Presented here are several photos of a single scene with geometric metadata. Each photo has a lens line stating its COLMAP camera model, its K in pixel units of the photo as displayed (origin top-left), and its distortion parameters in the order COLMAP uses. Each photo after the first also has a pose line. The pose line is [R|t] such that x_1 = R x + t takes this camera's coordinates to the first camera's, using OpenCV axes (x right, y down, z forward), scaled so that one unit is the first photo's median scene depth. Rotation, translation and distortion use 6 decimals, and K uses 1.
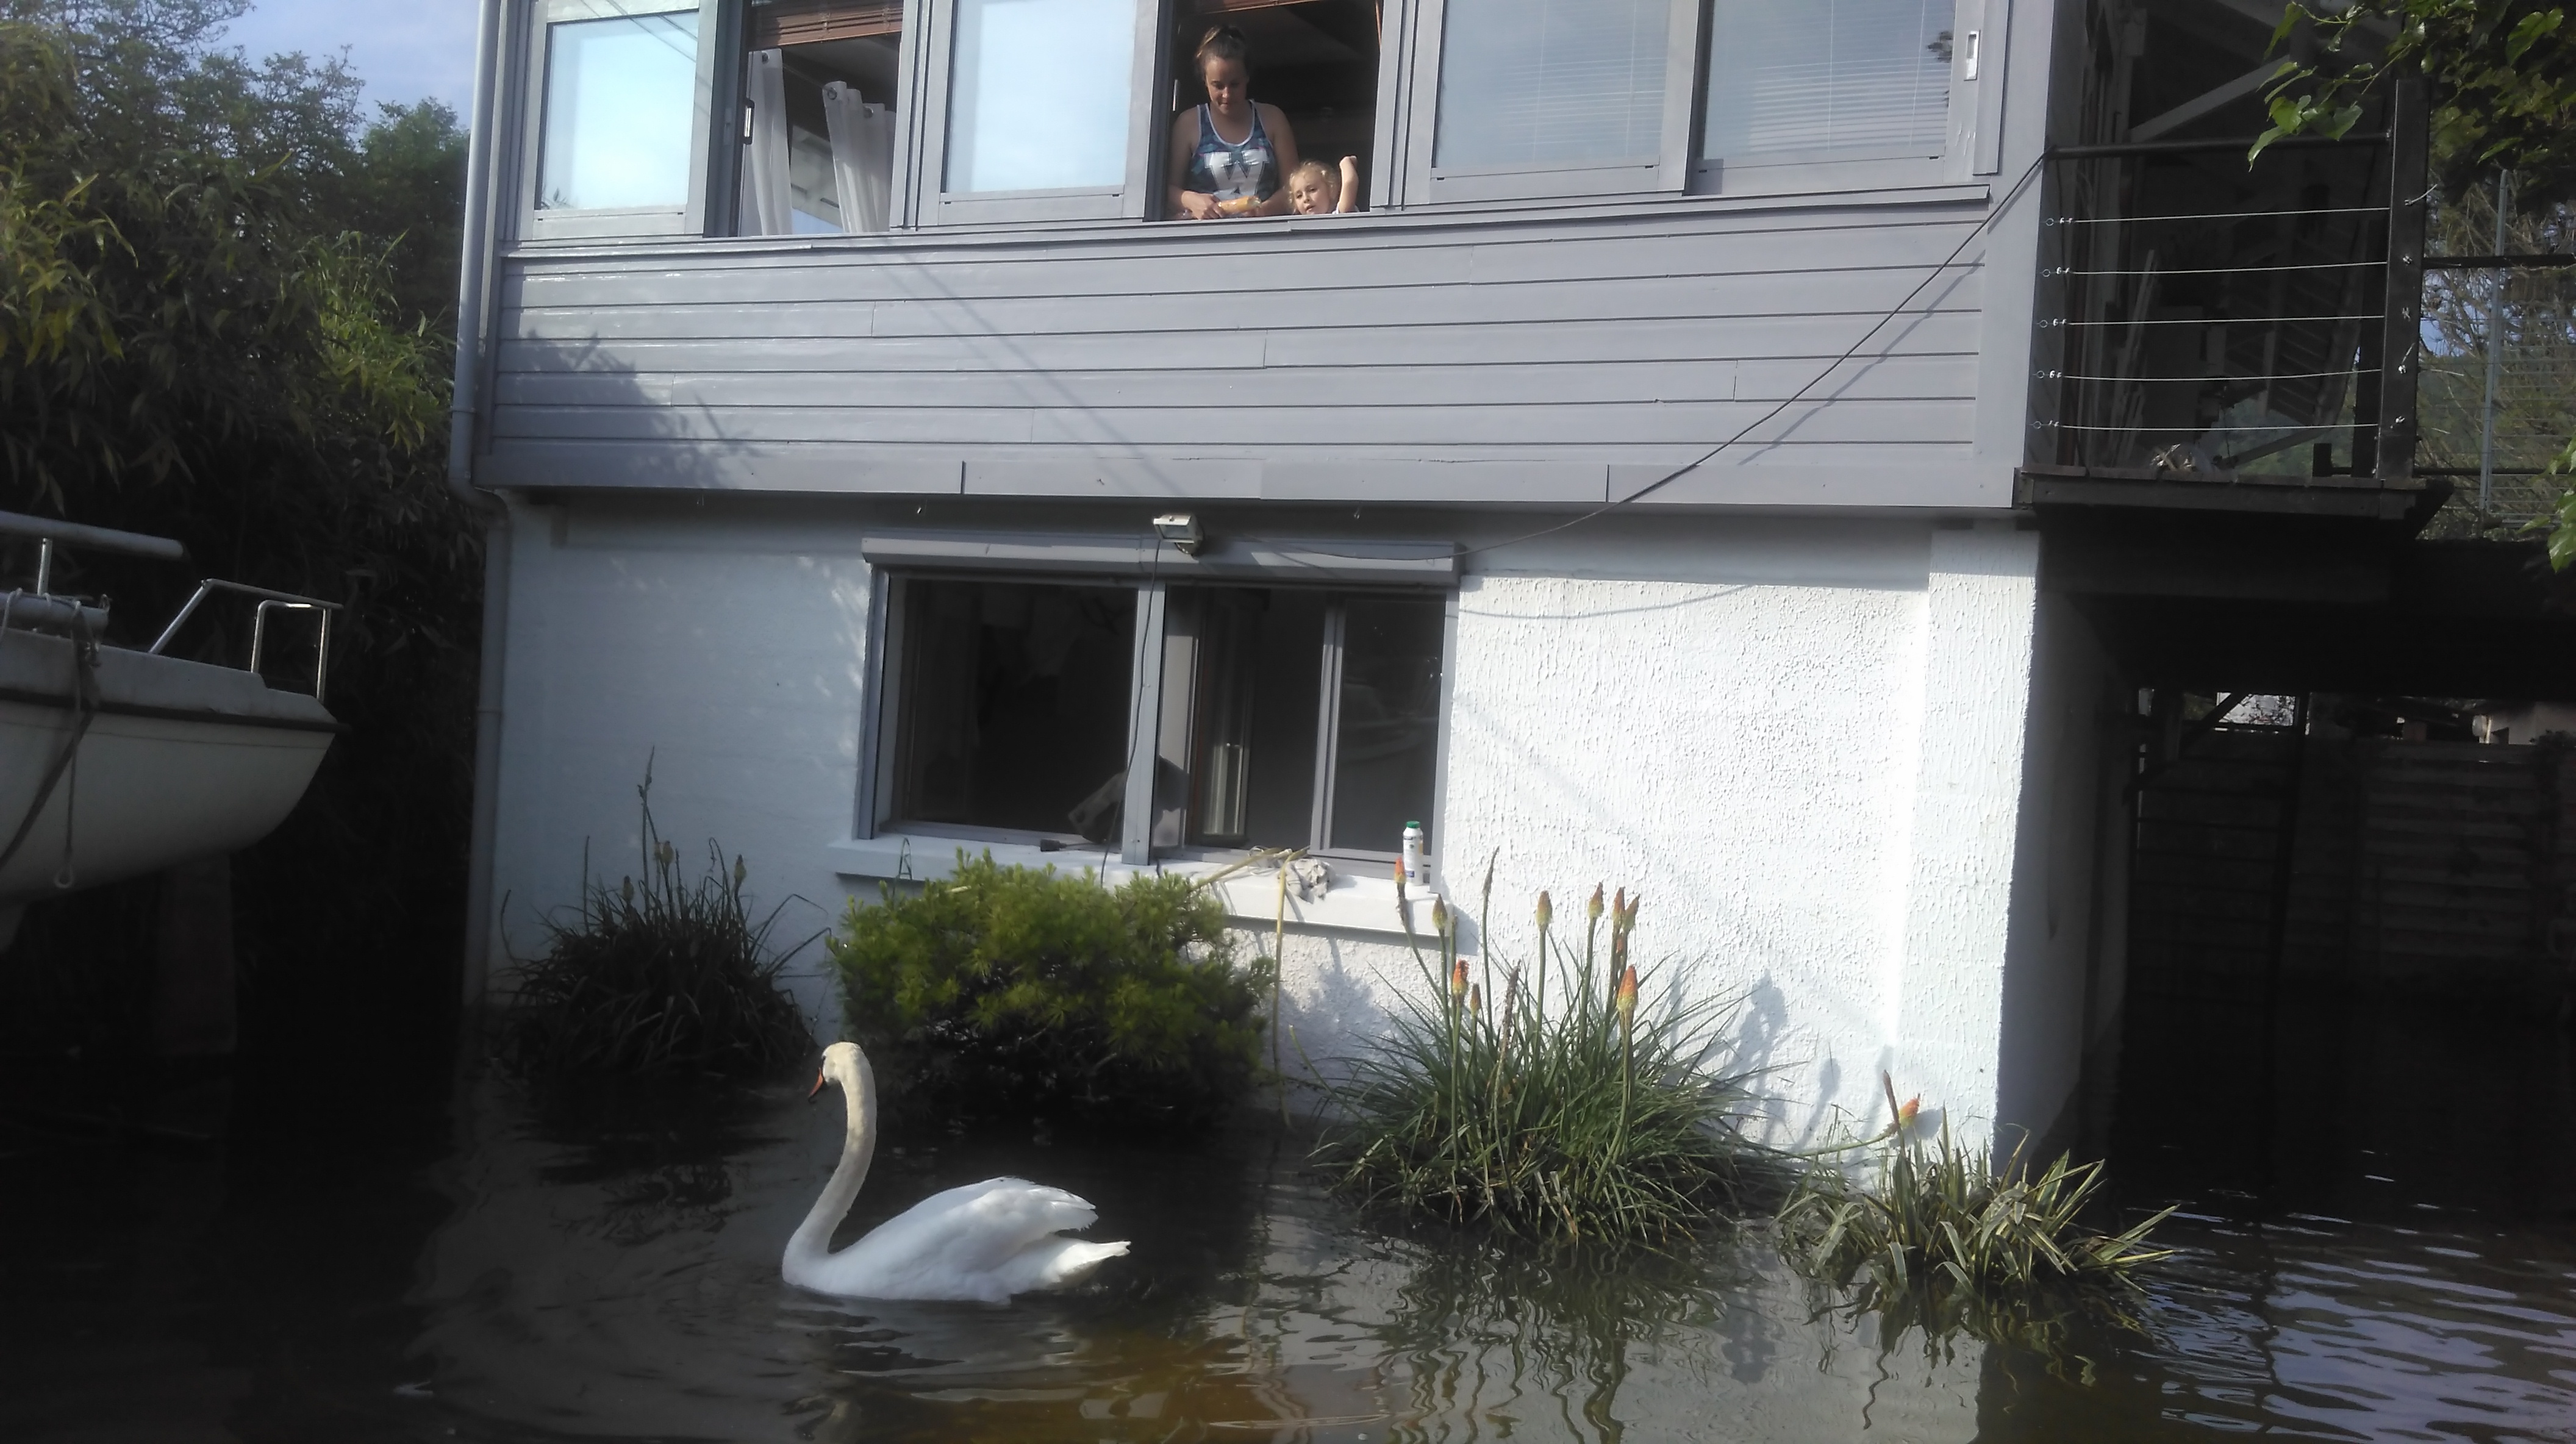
lens RADIAL K [[2362.4, 0, 1285.0], [0, 2362.4, 719.4], [0, 0, 1]] dist [0.086467, 0.005930]
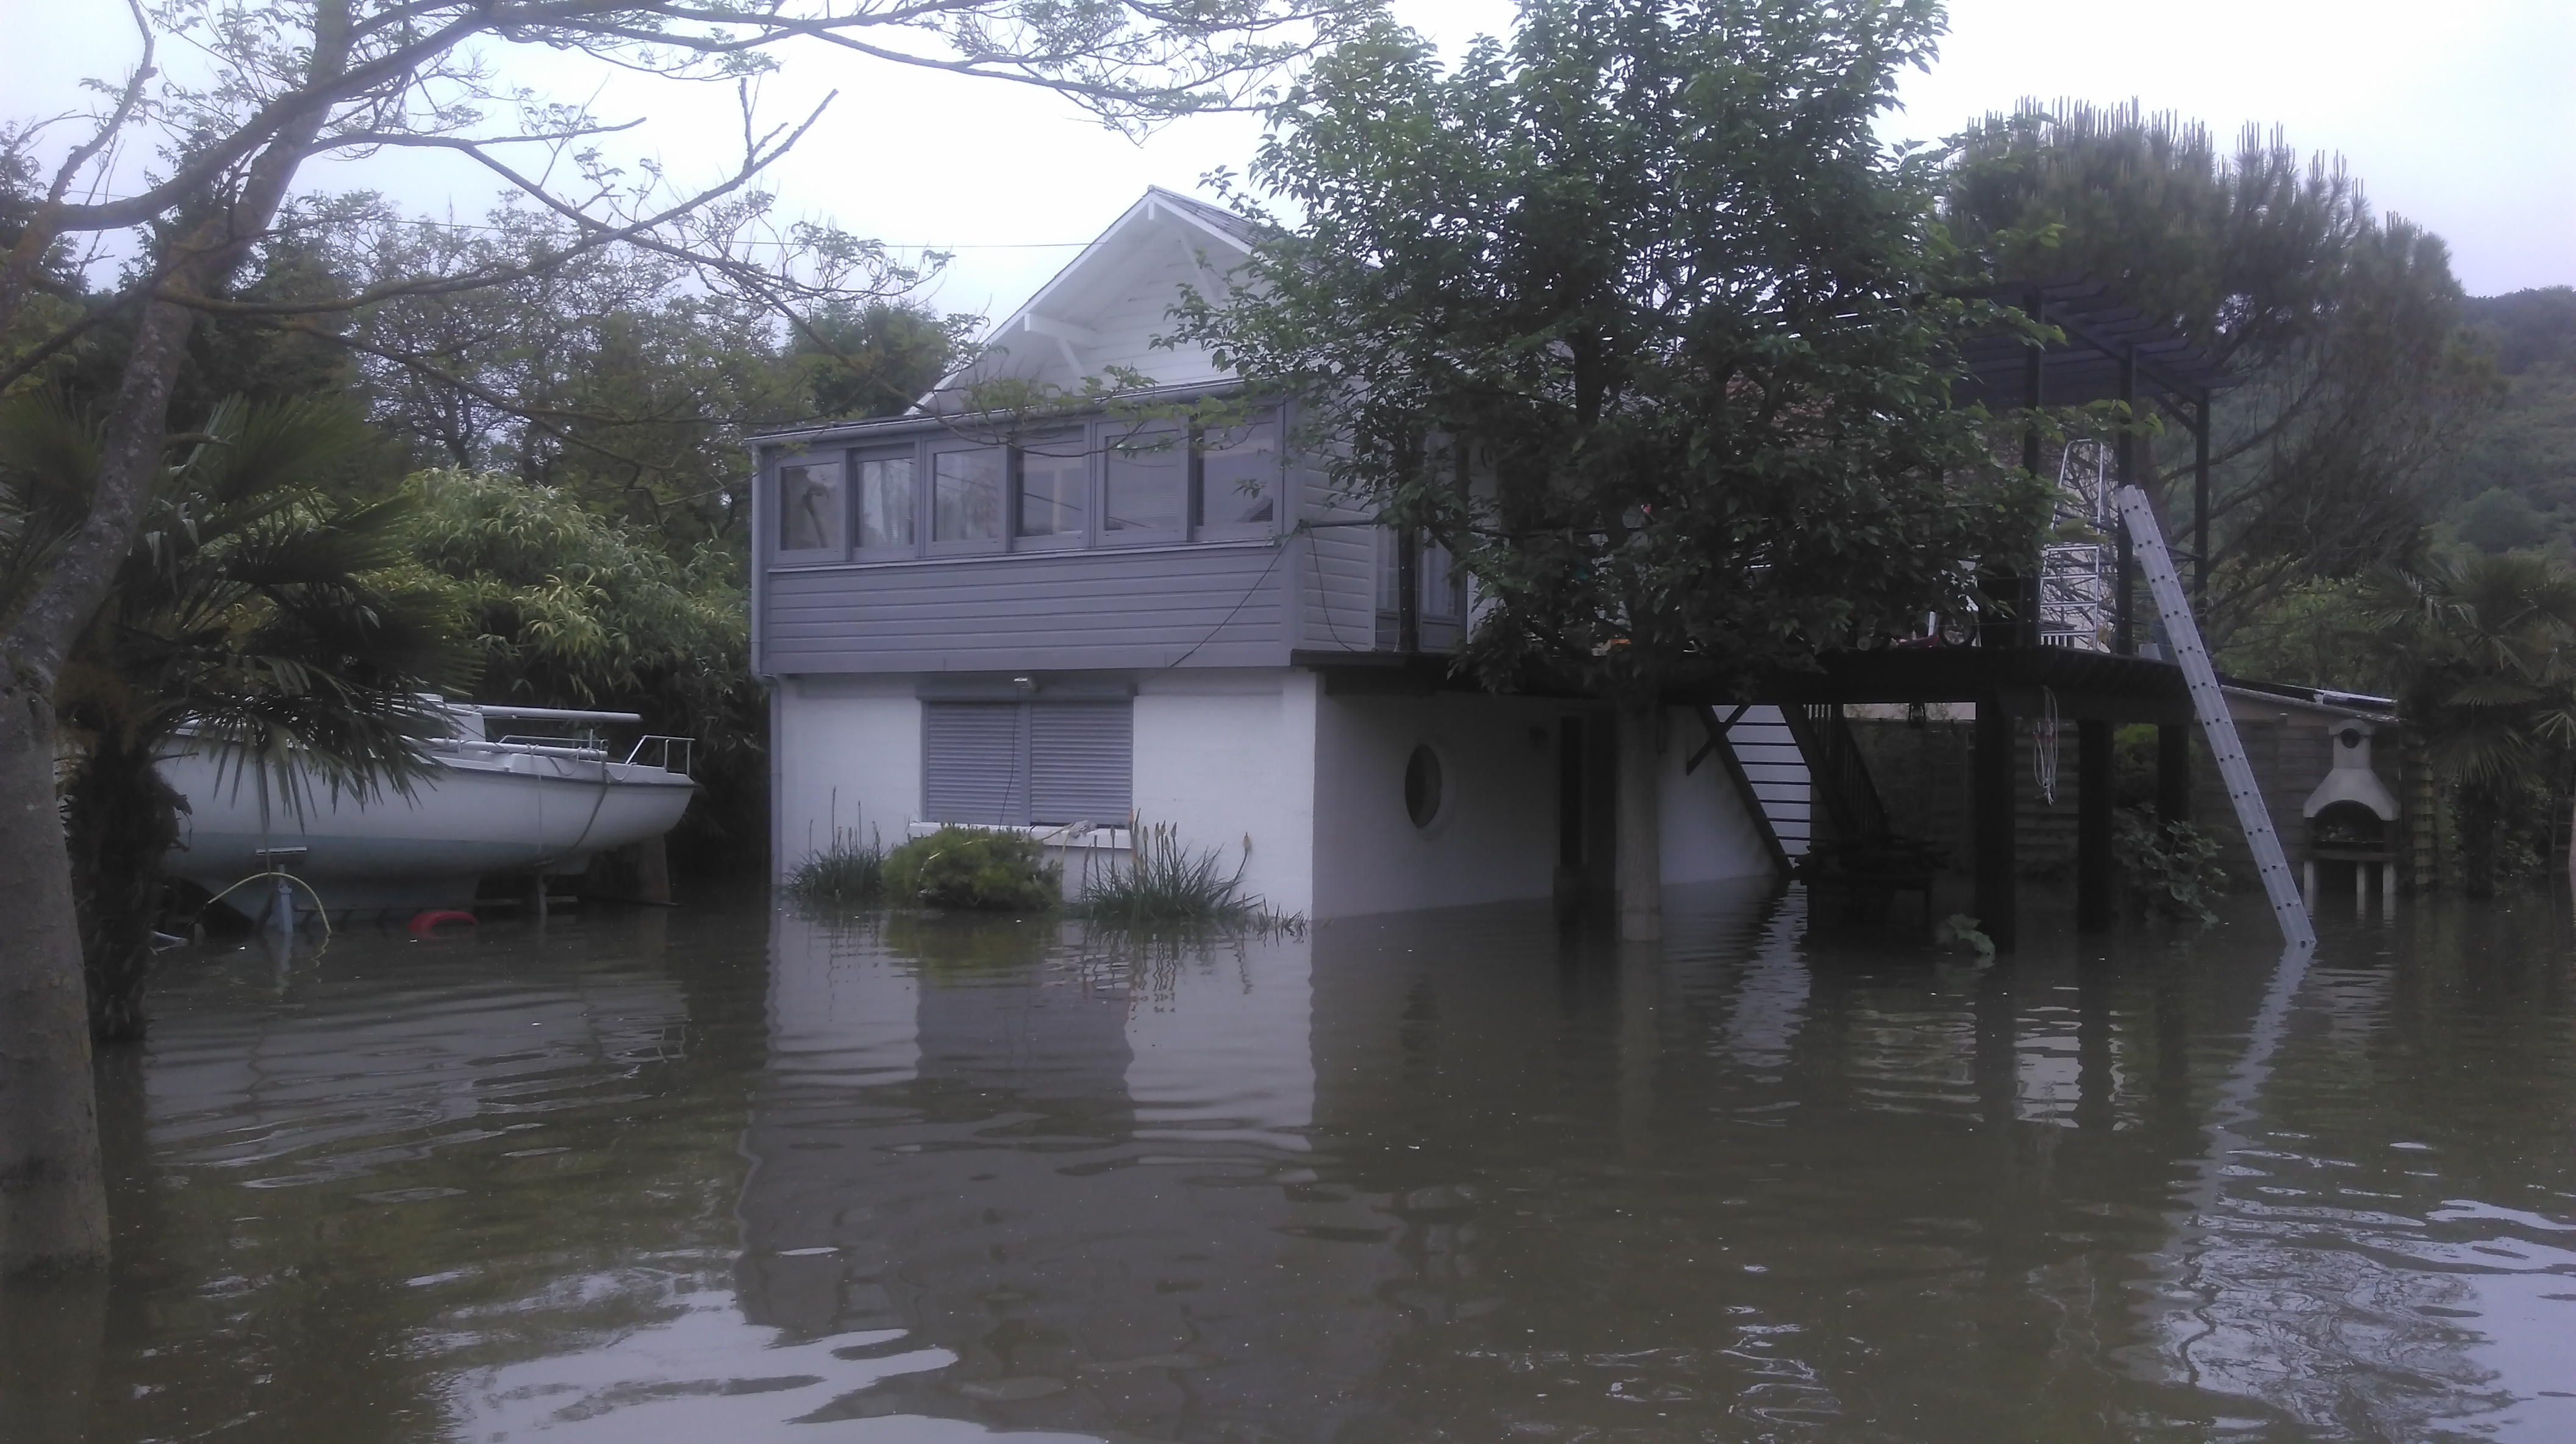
lens RADIAL K [[2362.4, 0, 1290.3], [0, 2362.4, 726.5], [0, 0, 1]] dist [0.086467, 0.005930]
pose [[0.981263, -0.062721, -0.182180, 0.672496], [0.061041, 0.998025, -0.014823, 0.014718], [0.182750, 0.003425, 0.983153, -1.334647]]
